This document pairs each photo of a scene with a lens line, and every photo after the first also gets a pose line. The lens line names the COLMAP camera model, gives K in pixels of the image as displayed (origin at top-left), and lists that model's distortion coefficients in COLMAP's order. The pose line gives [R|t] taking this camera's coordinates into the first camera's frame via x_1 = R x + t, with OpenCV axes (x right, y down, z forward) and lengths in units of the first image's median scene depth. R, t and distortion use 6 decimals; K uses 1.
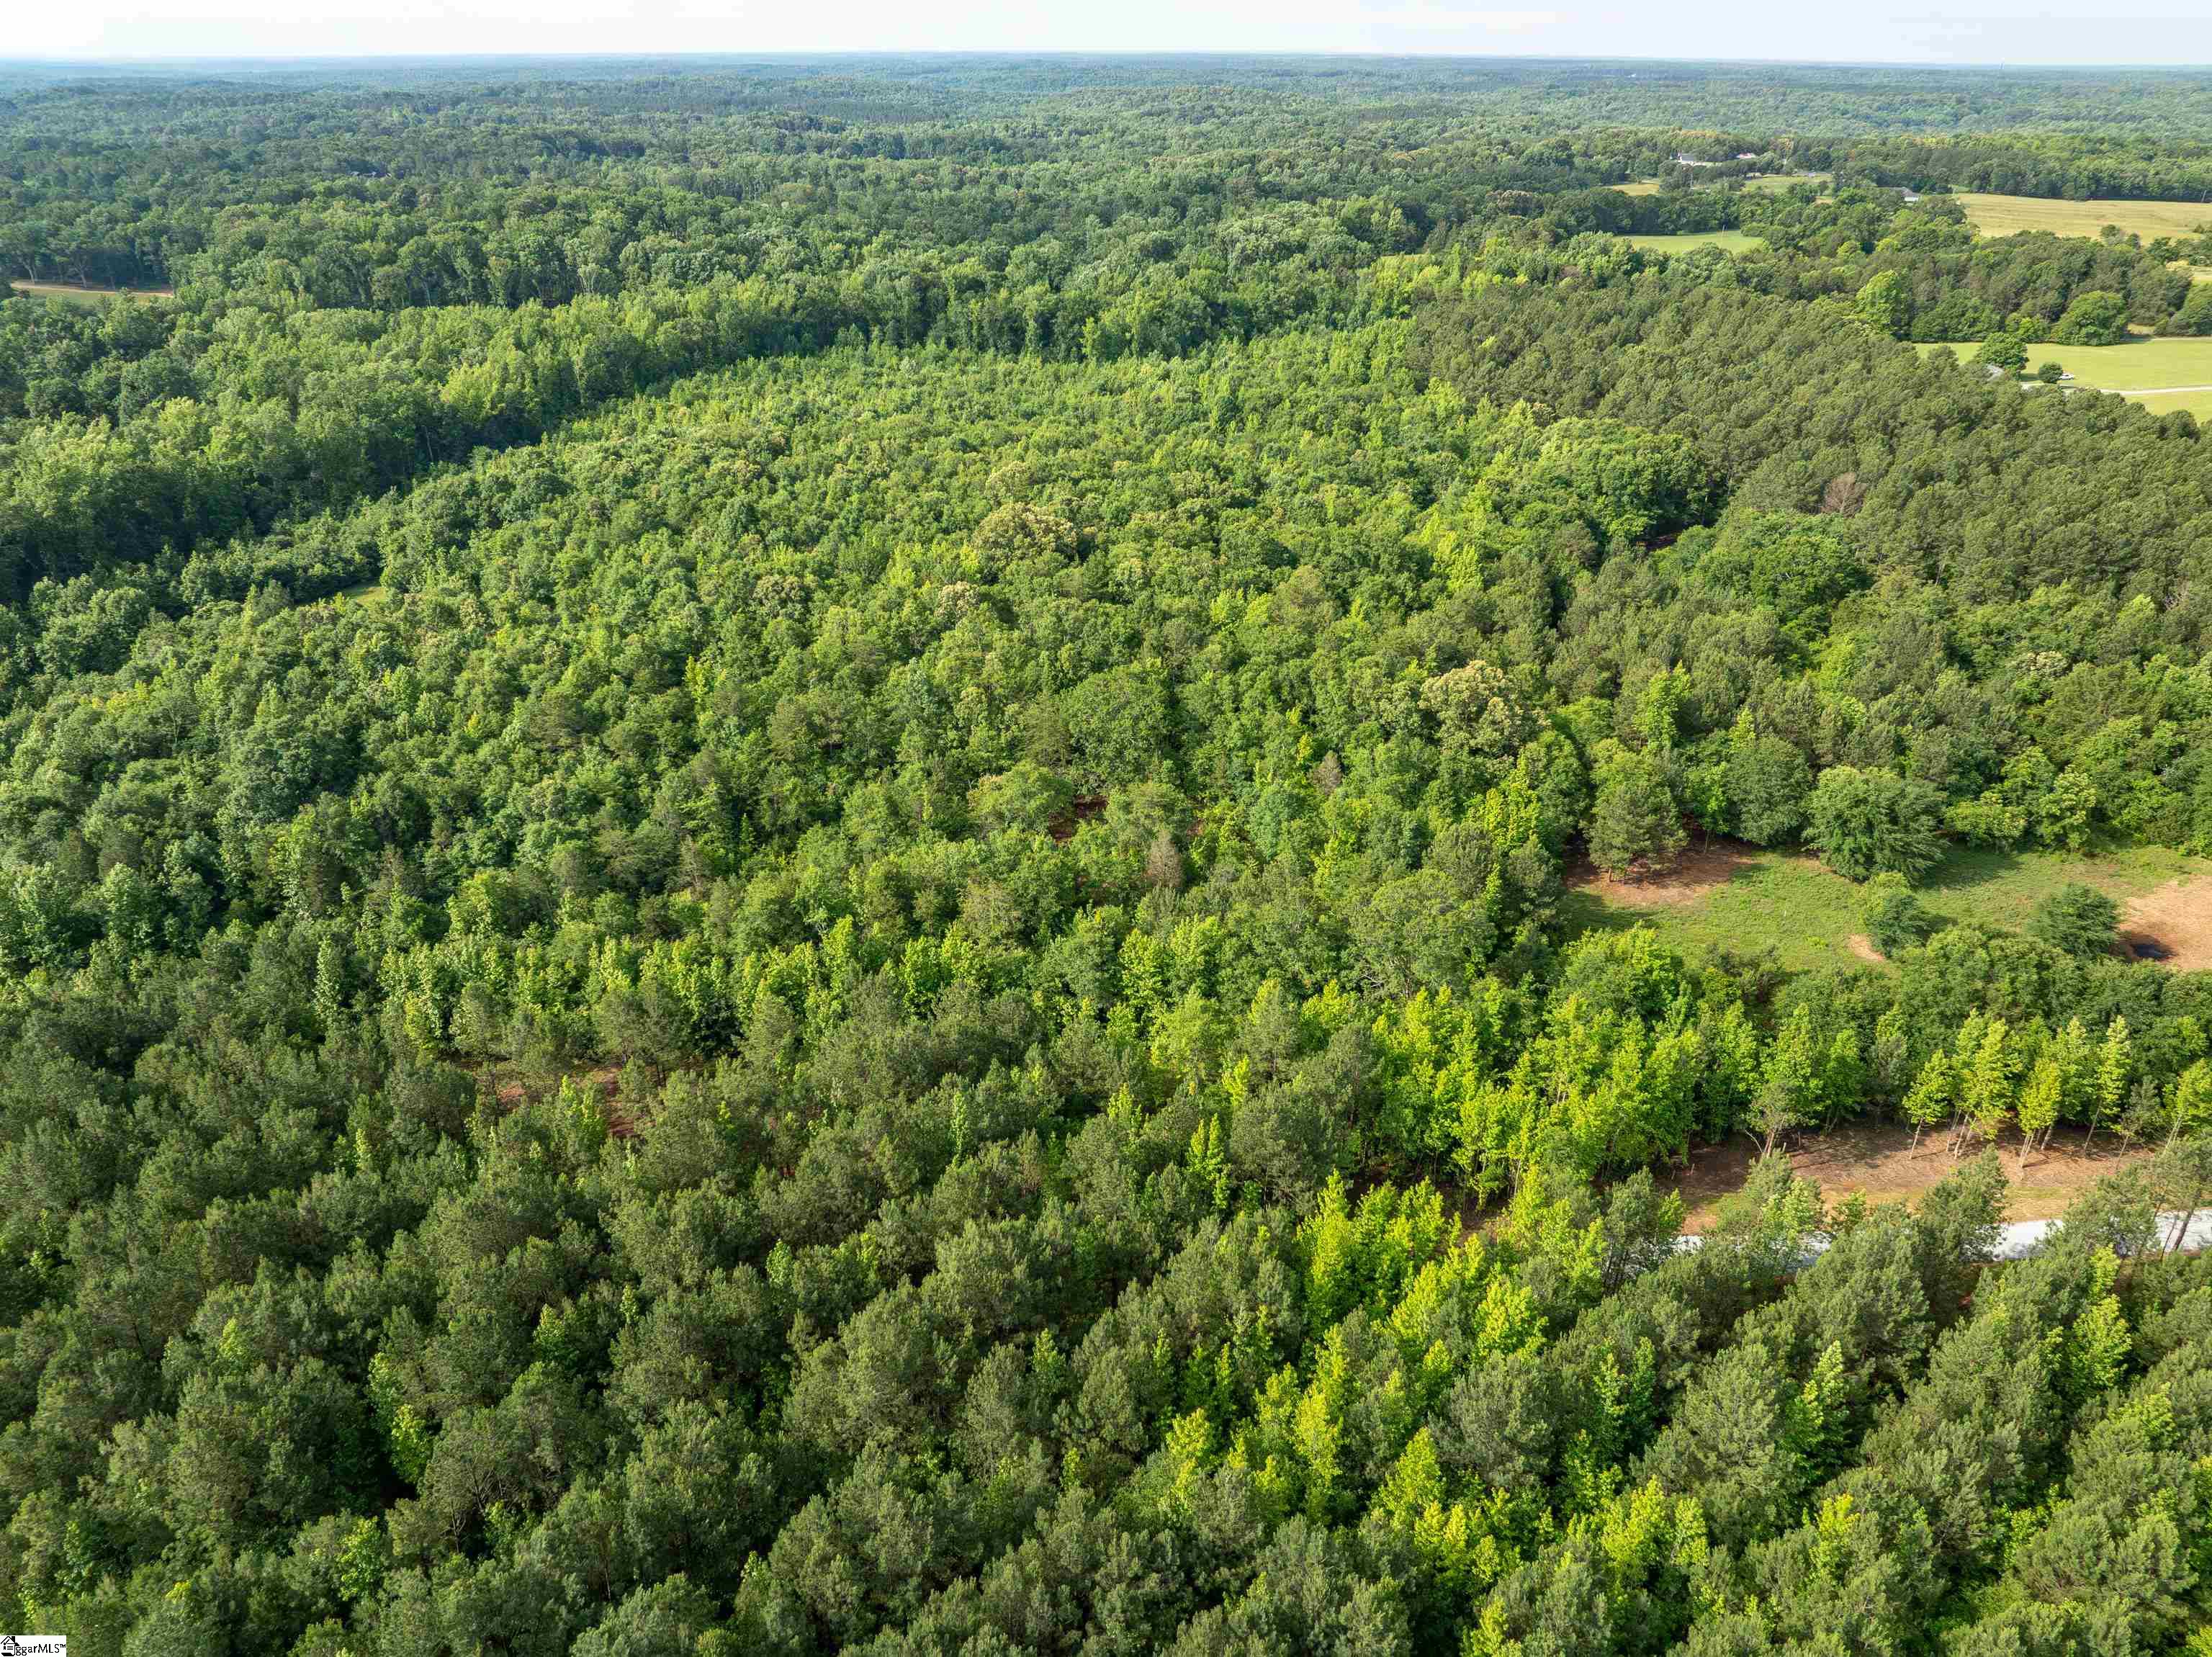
lens RADIAL K [[1530.0, 0, 1106.0], [0, 1530.0, 828.5], [0, 0, 1]] dist [-0.036738, 0.008671]
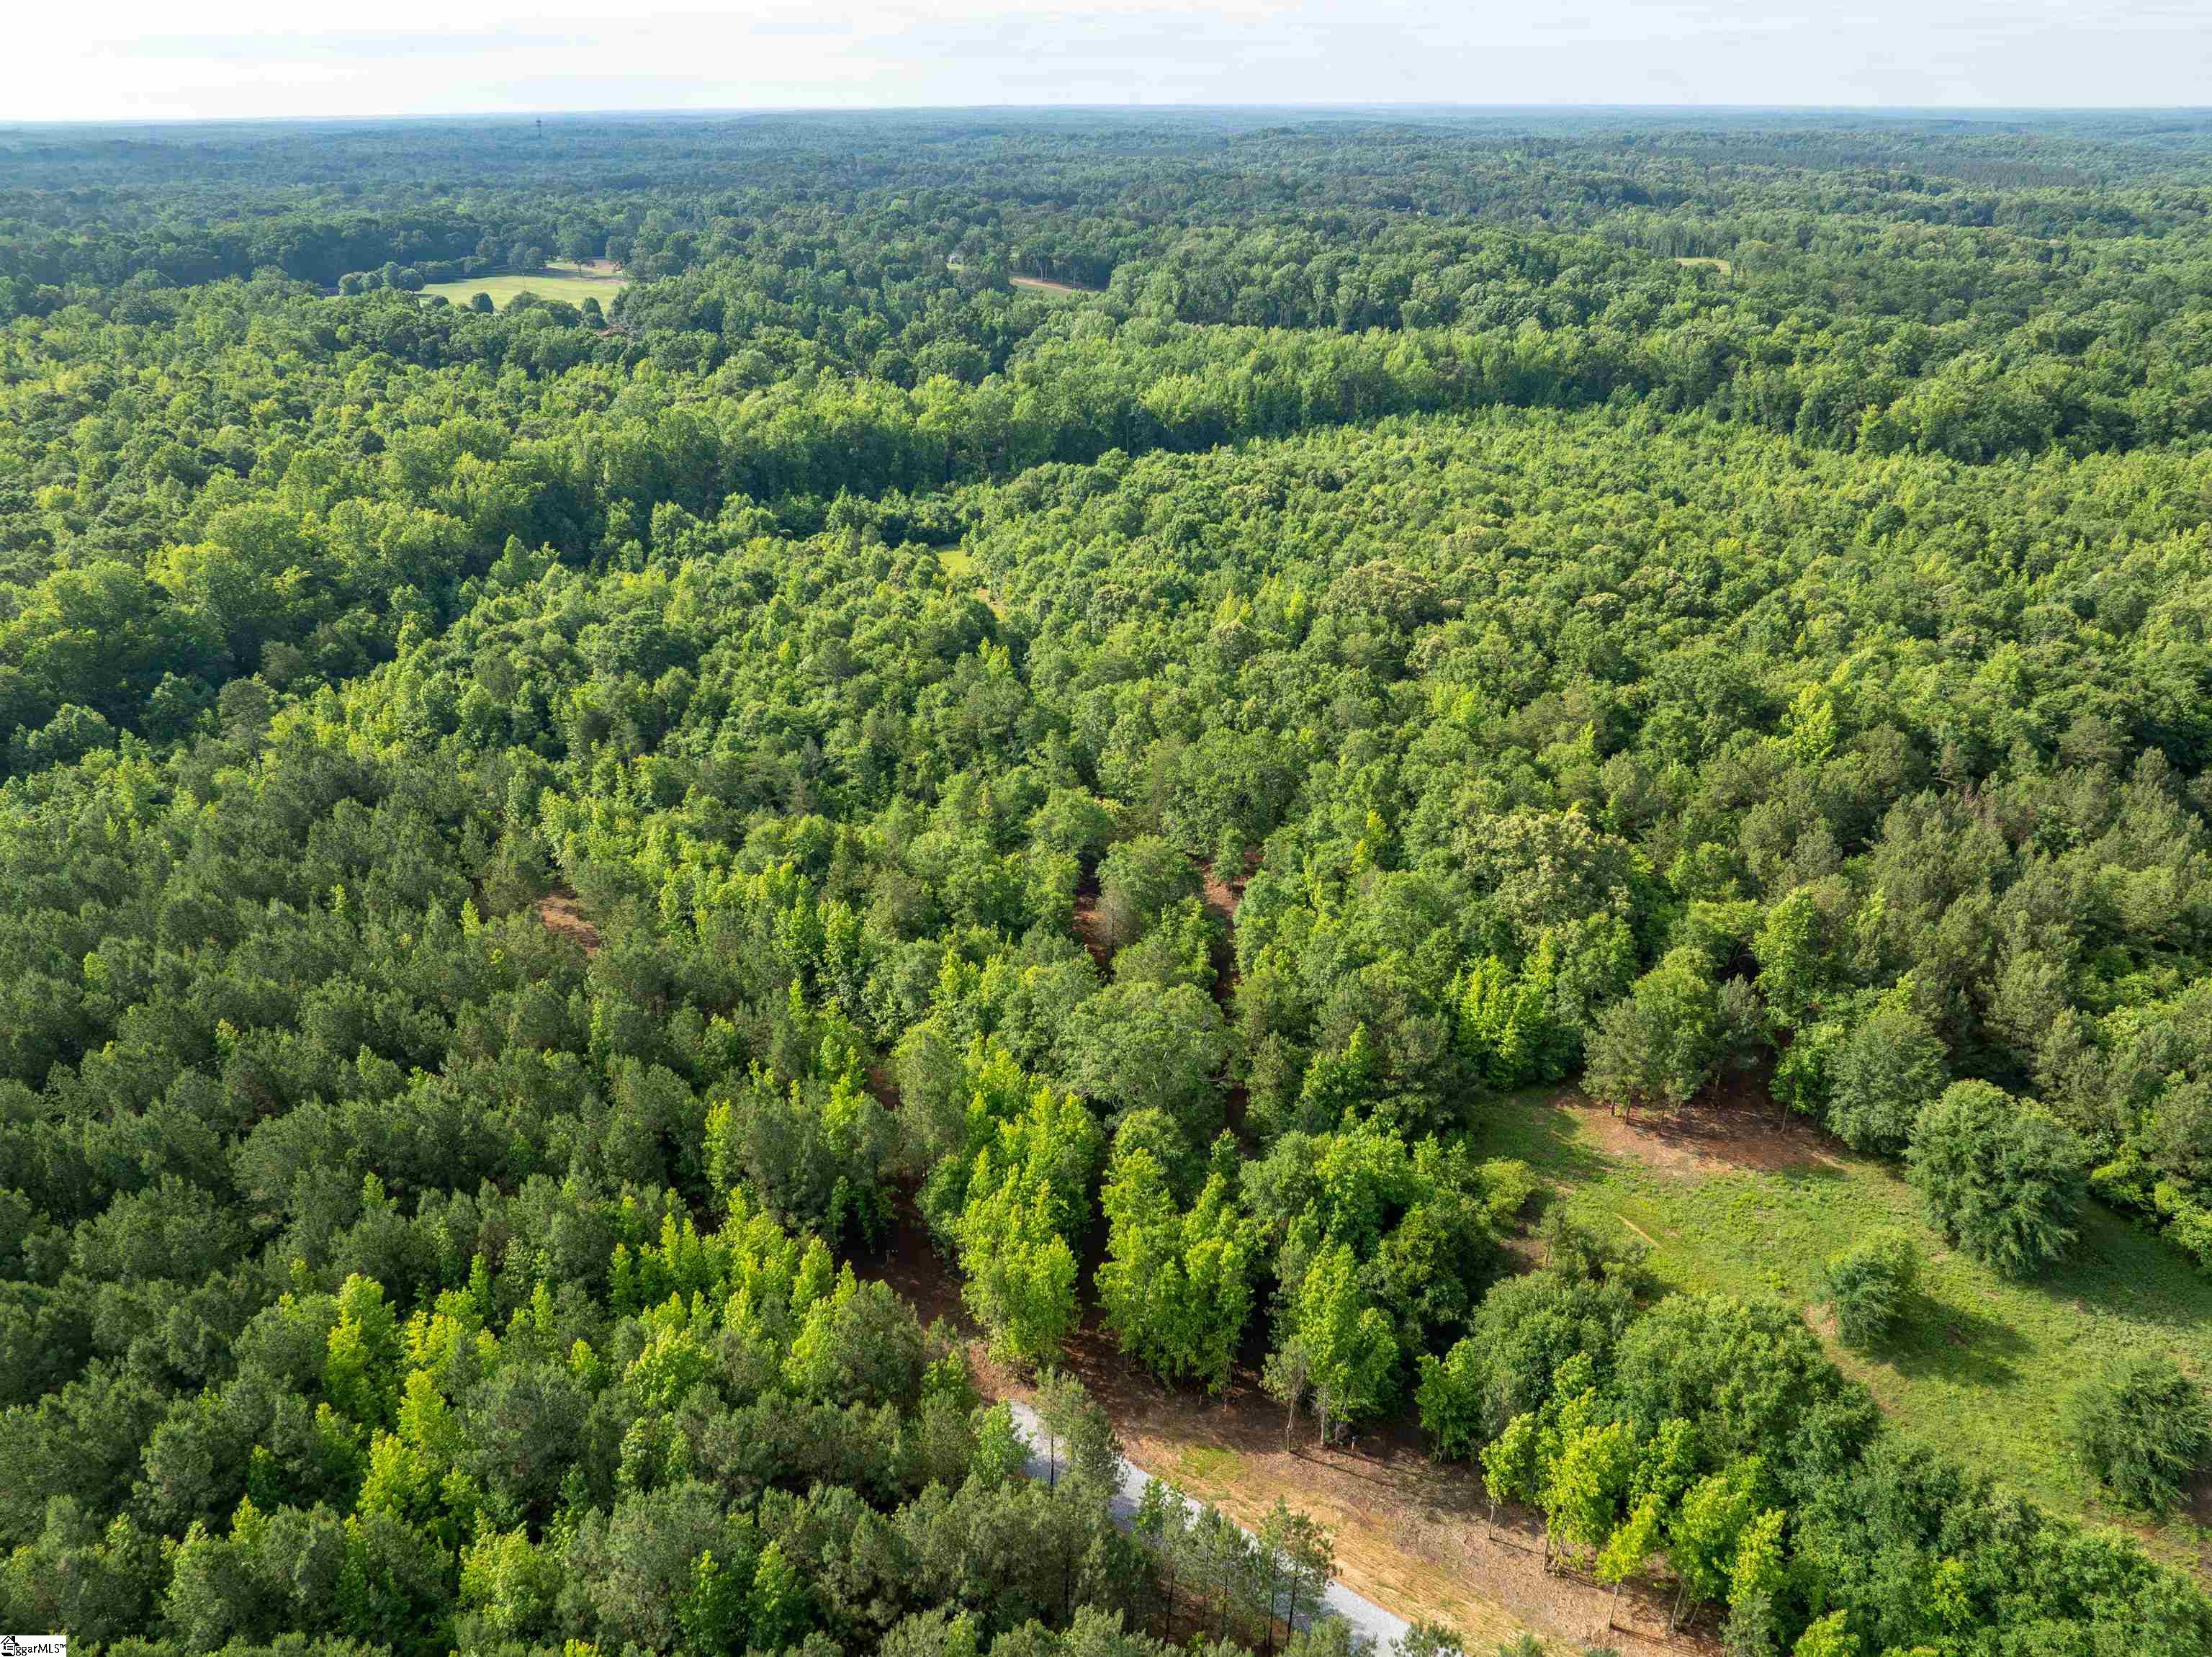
lens RADIAL K [[1530.0, 0, 1106.0], [0, 1530.0, 828.5], [0, 0, 1]] dist [-0.036738, 0.008671]
pose [[0.784737, 0.264021, -0.560786, 0.193797], [-0.279381, 0.958290, 0.060215, -0.030111], [0.553294, 0.109420, 0.825768, 0.064552]]
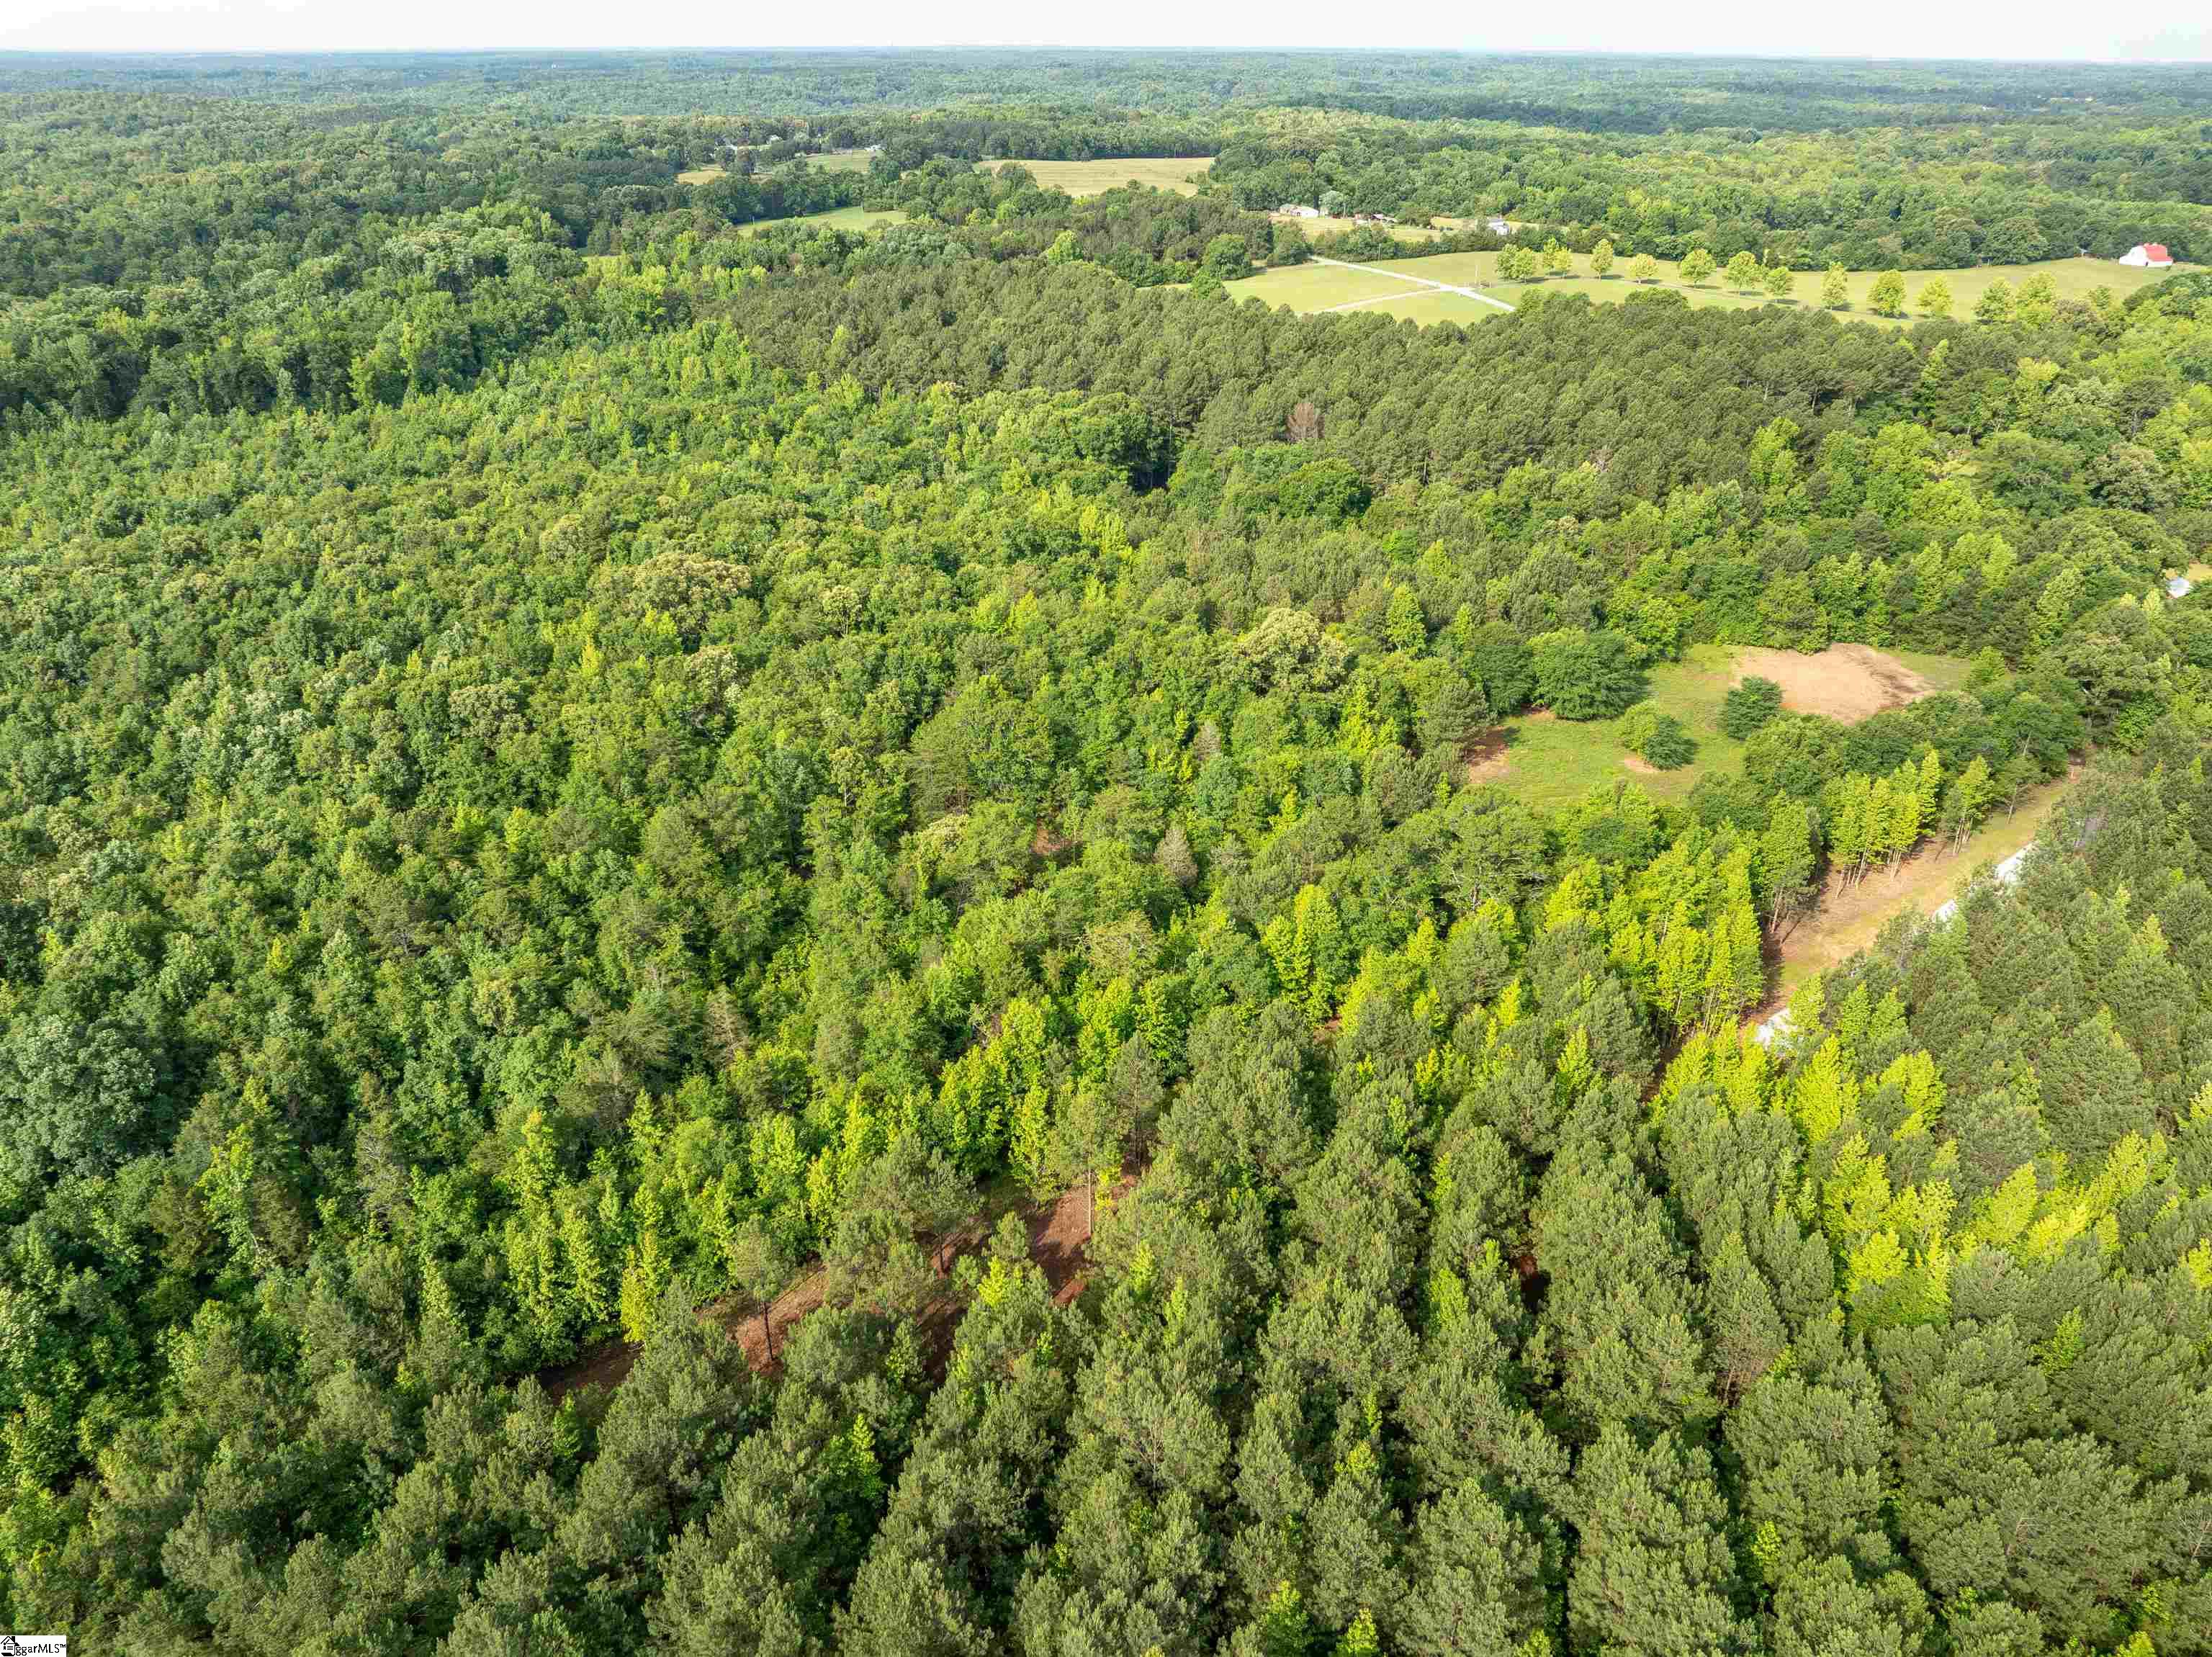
lens RADIAL K [[1530.0, 0, 1106.0], [0, 1530.0, 828.5], [0, 0, 1]] dist [-0.036738, 0.008671]
pose [[0.816155, -0.269044, 0.511377, -0.177078], [0.265993, 0.960578, 0.080853, -0.031961], [-0.512970, 0.070034, 0.855545, 0.057527]]
